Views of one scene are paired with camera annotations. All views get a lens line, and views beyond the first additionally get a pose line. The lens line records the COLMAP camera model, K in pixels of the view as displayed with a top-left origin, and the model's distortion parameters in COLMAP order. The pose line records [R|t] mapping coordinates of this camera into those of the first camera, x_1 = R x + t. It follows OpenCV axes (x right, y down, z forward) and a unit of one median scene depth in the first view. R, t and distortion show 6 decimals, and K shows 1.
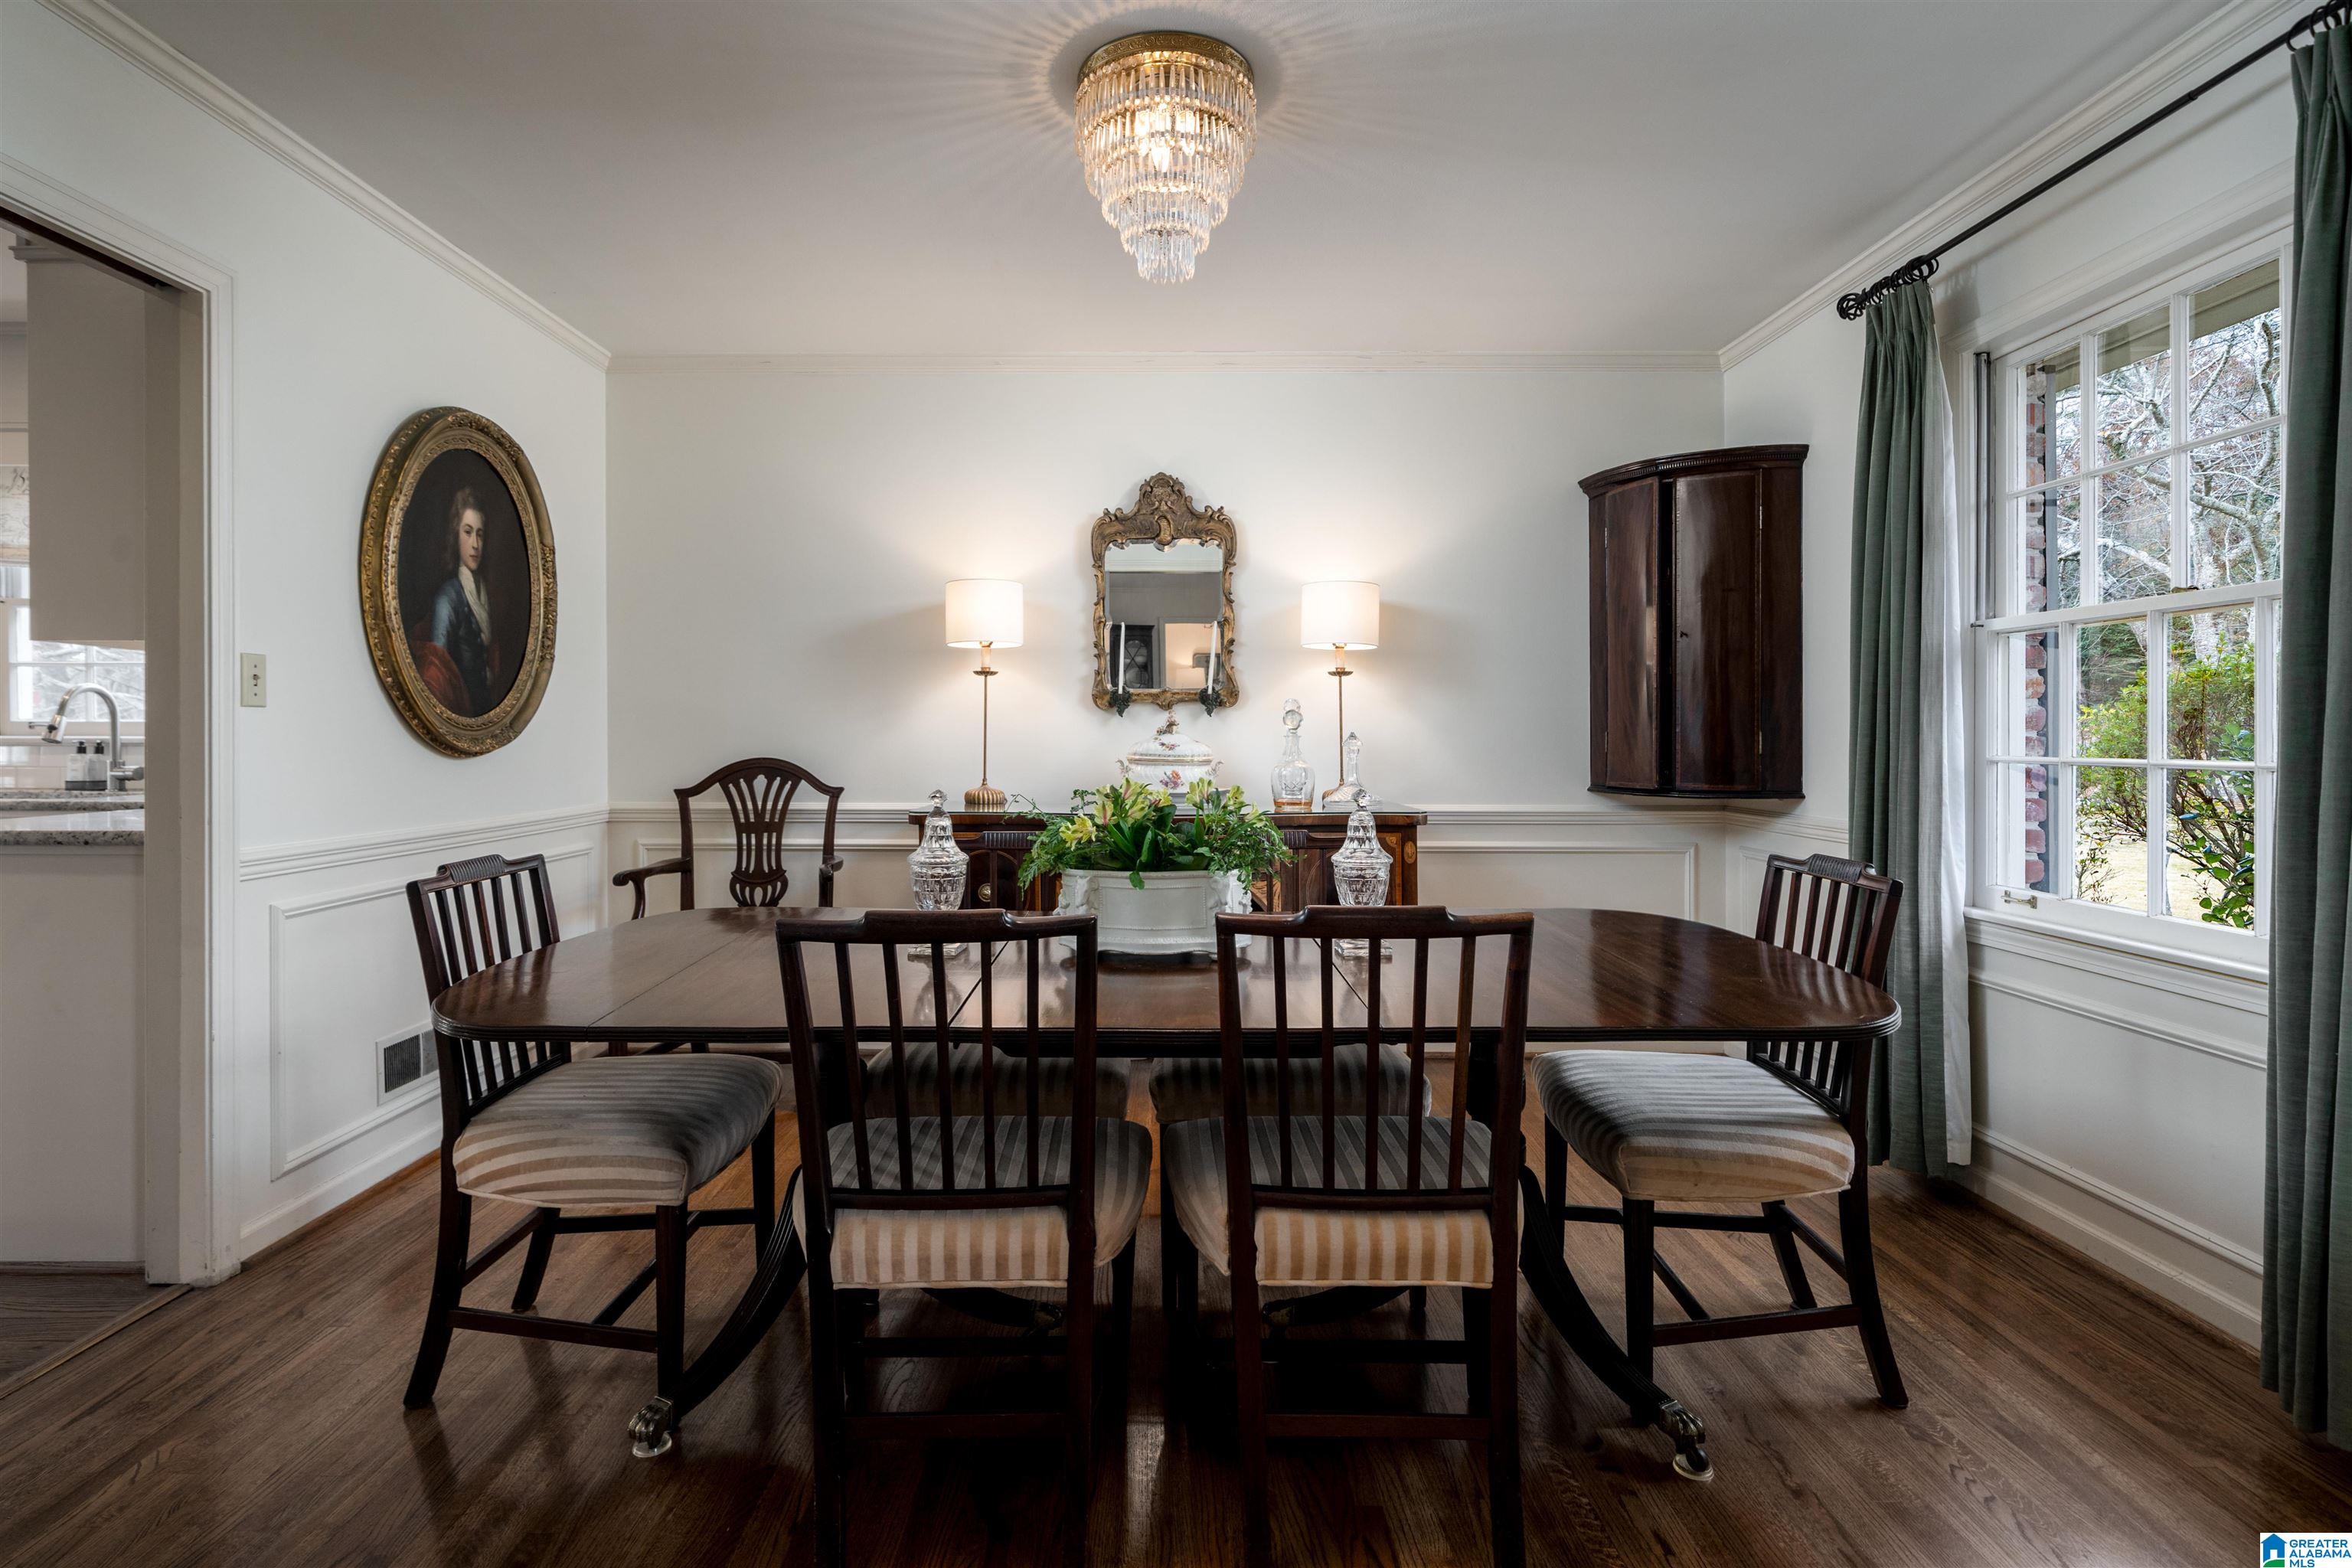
lens RADIAL K [[1156.2, 0, 1171.3], [0, 1156.2, 761.6], [0, 0, 1]] dist [0.001999, -0.000463]
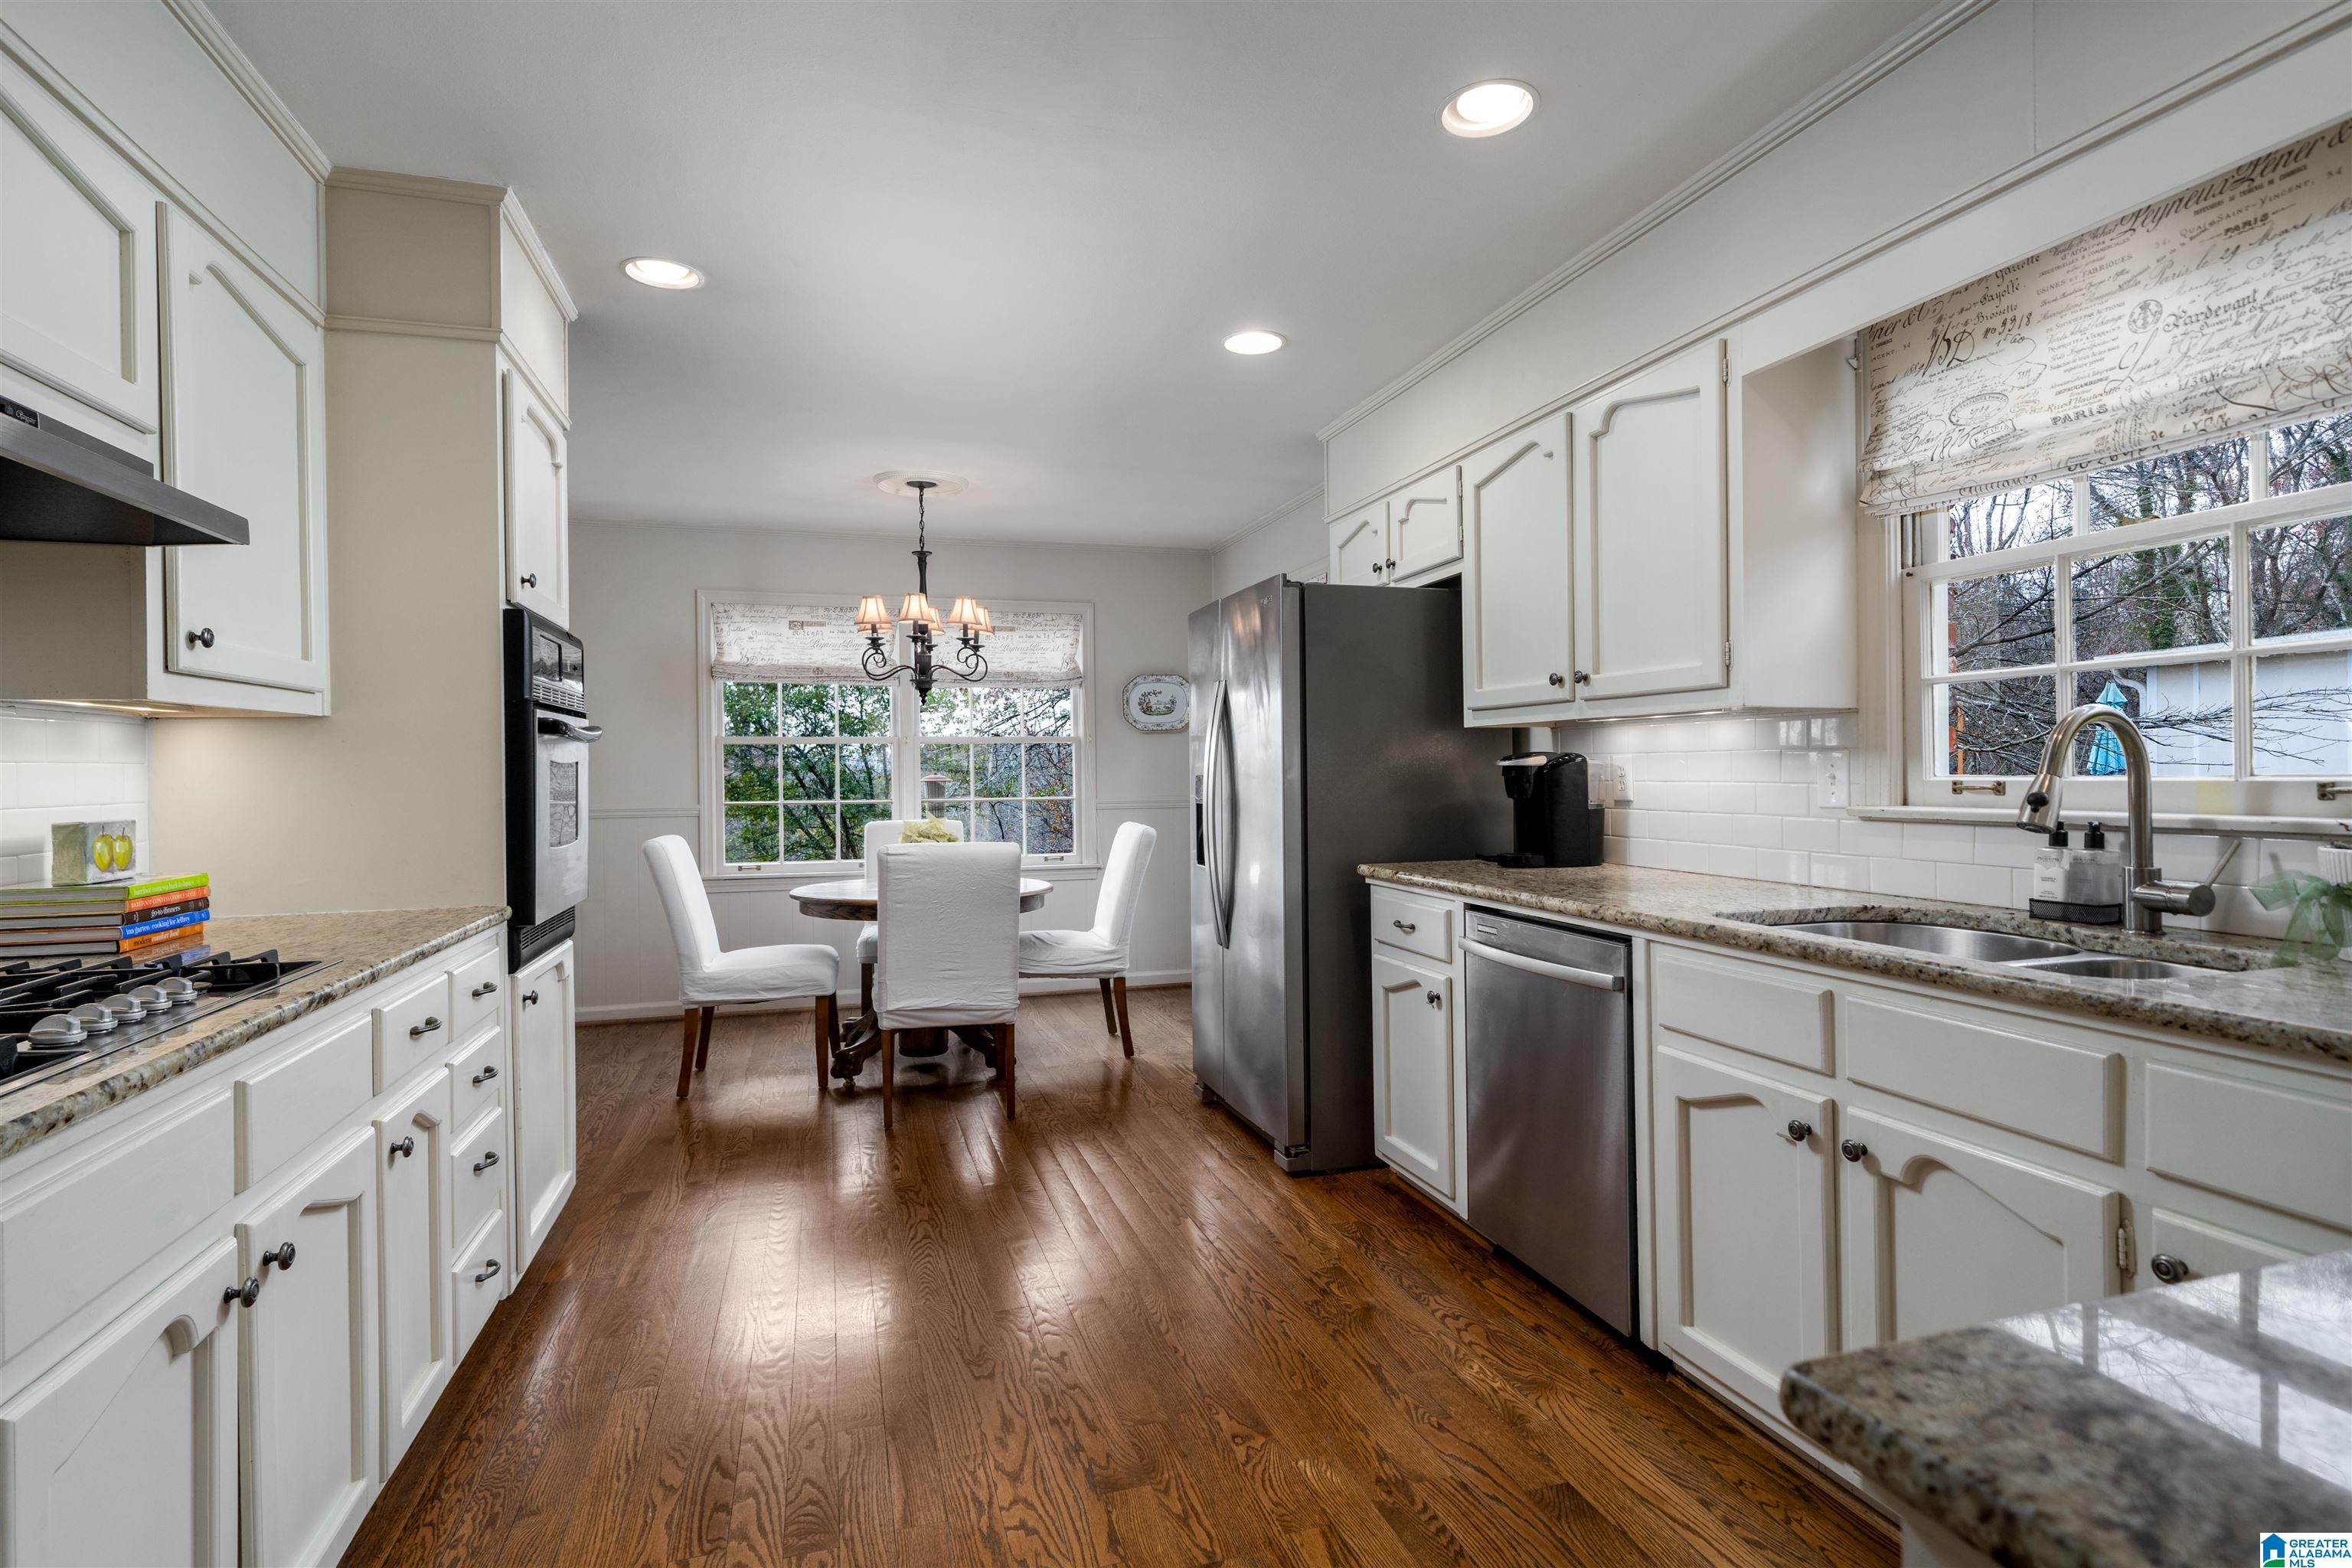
lens RADIAL K [[1156.2, 0, 1181.5], [0, 1156.2, 770.6], [0, 0, 1]] dist [0.001999, -0.000463]
pose [[0.294976, -0.008278, -0.955469, -0.572280], [-0.002320, 0.999953, -0.009379, -0.034014], [0.955502, 0.004983, 0.294943, 0.486743]]
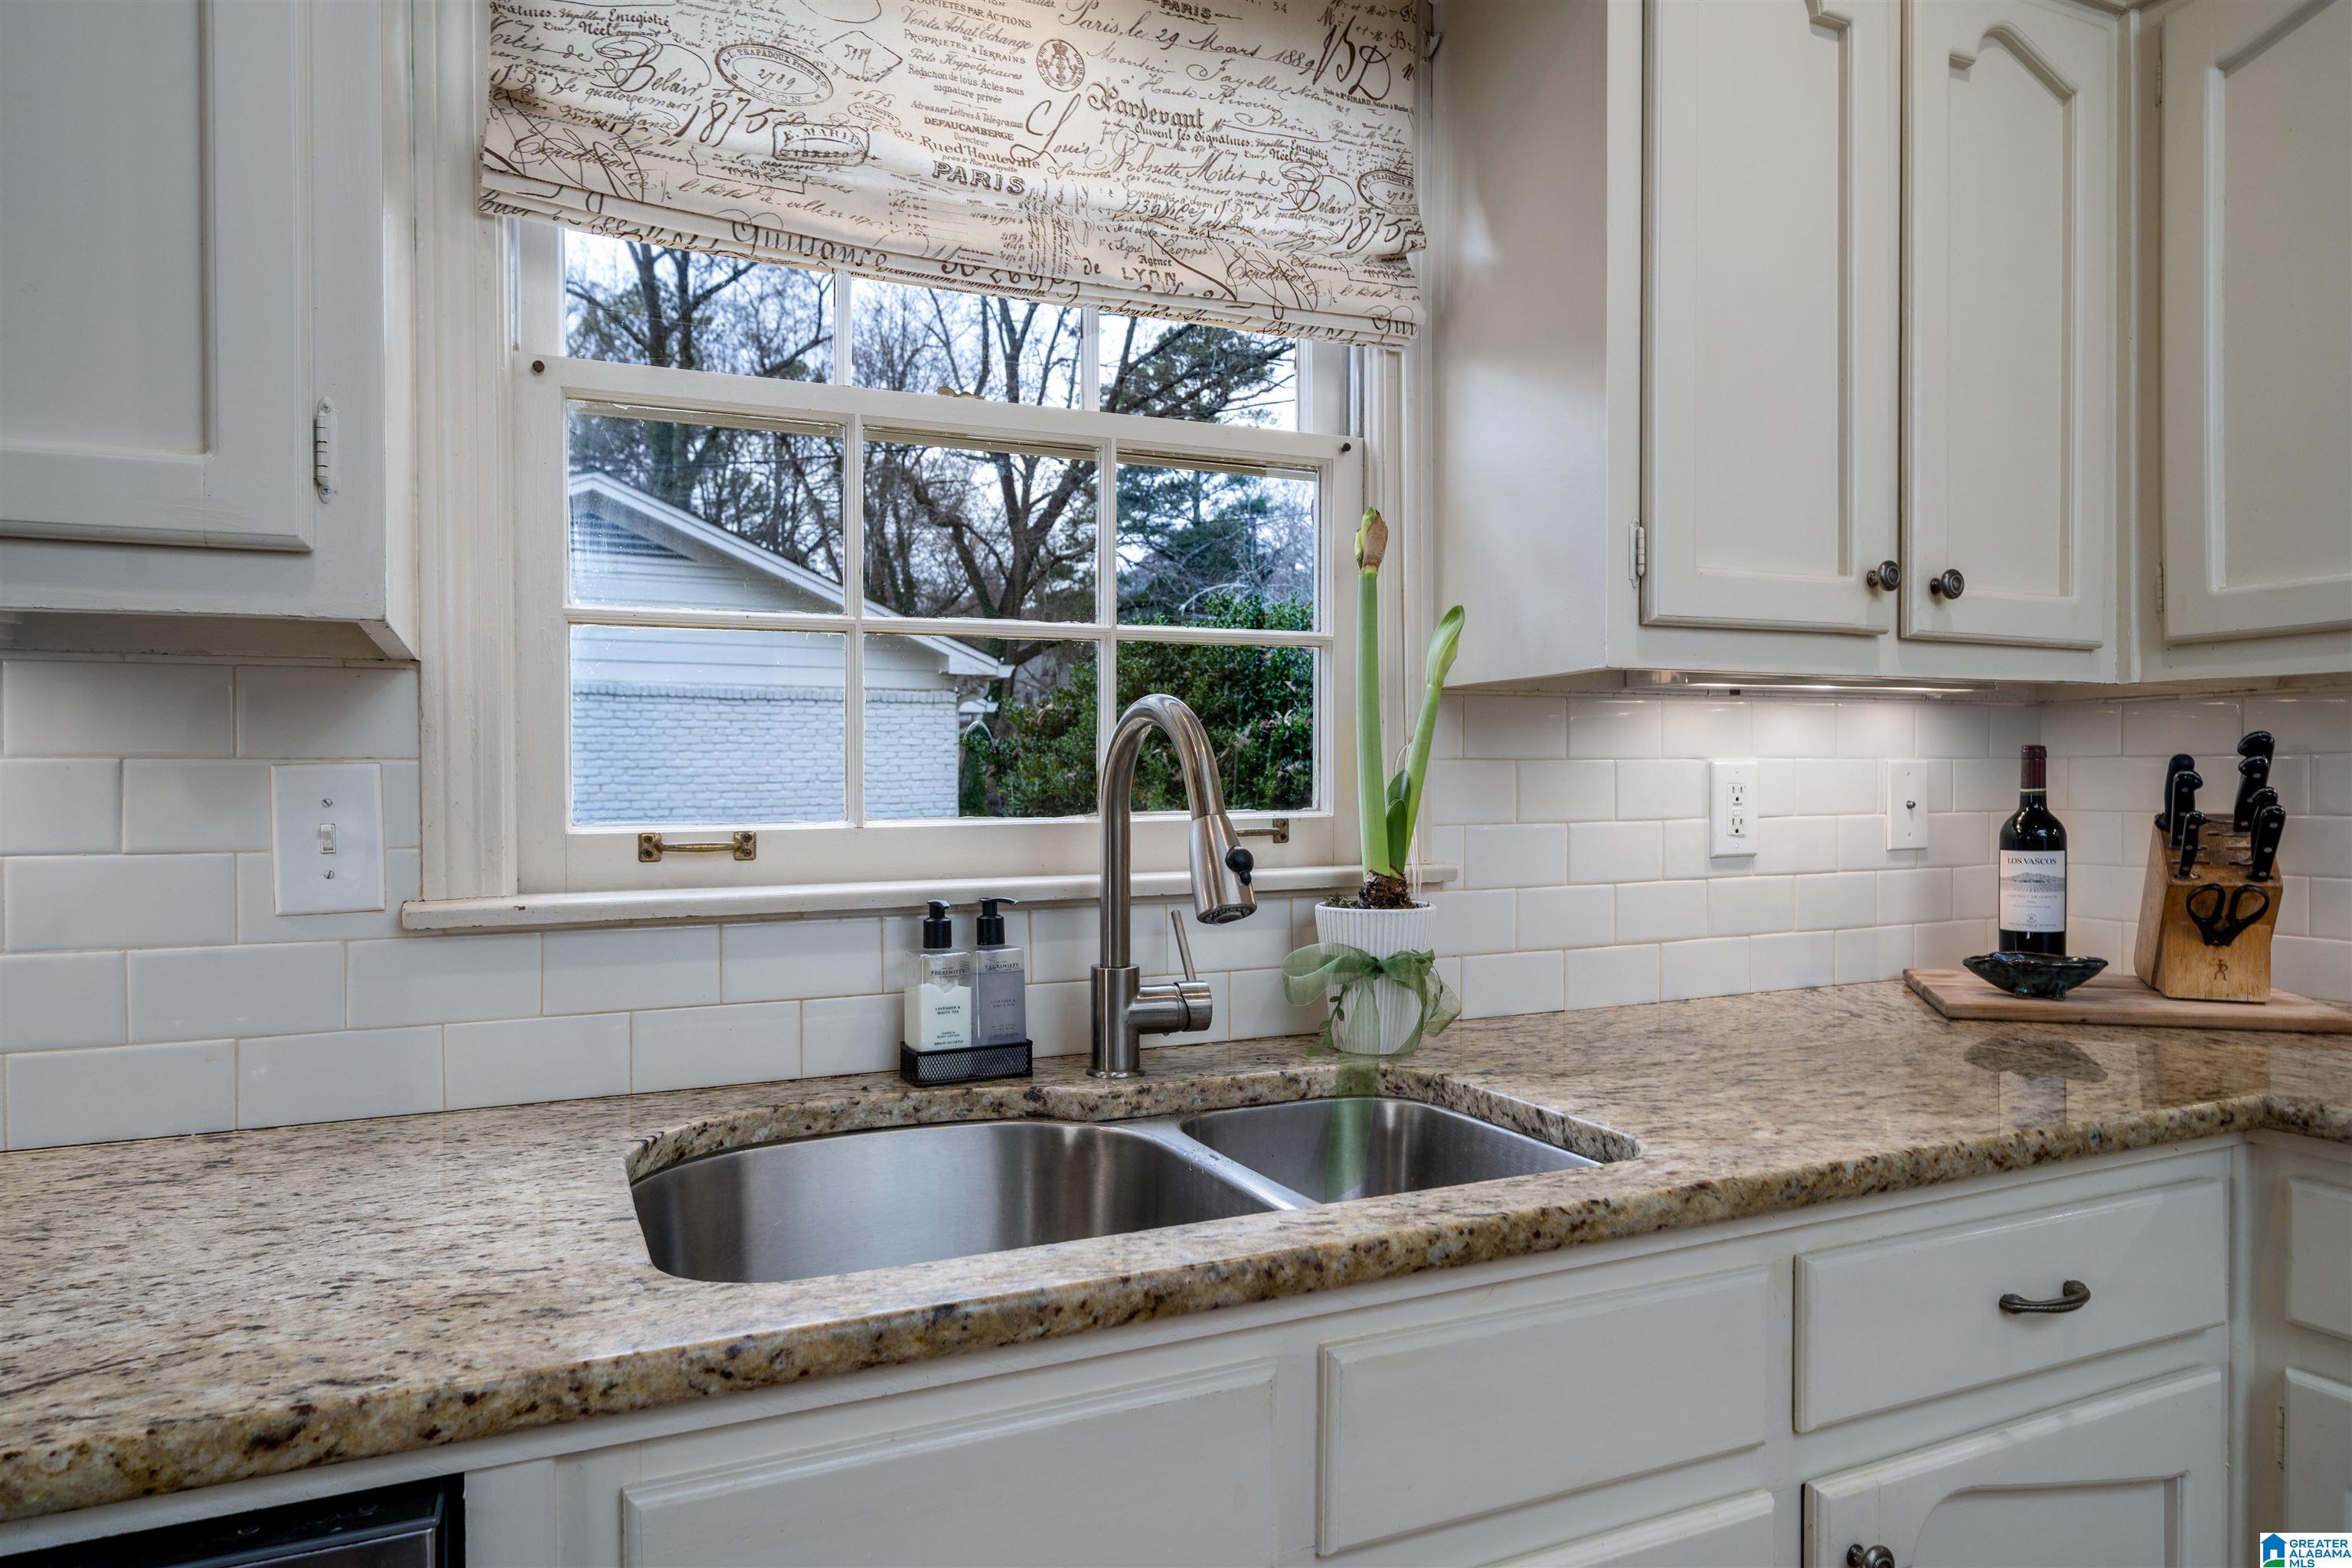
lens RADIAL K [[1466.8, 0, 1179.7], [0, 1466.8, 802.0], [0, 0, 1]] dist [0.000373, 0.002554]
pose [[0.906731, -0.016994, 0.421367, -1.035140], [0.018668, 0.999826, 0.000153, -0.040440], [-0.421296, 0.007727, 0.906890, 0.657363]]
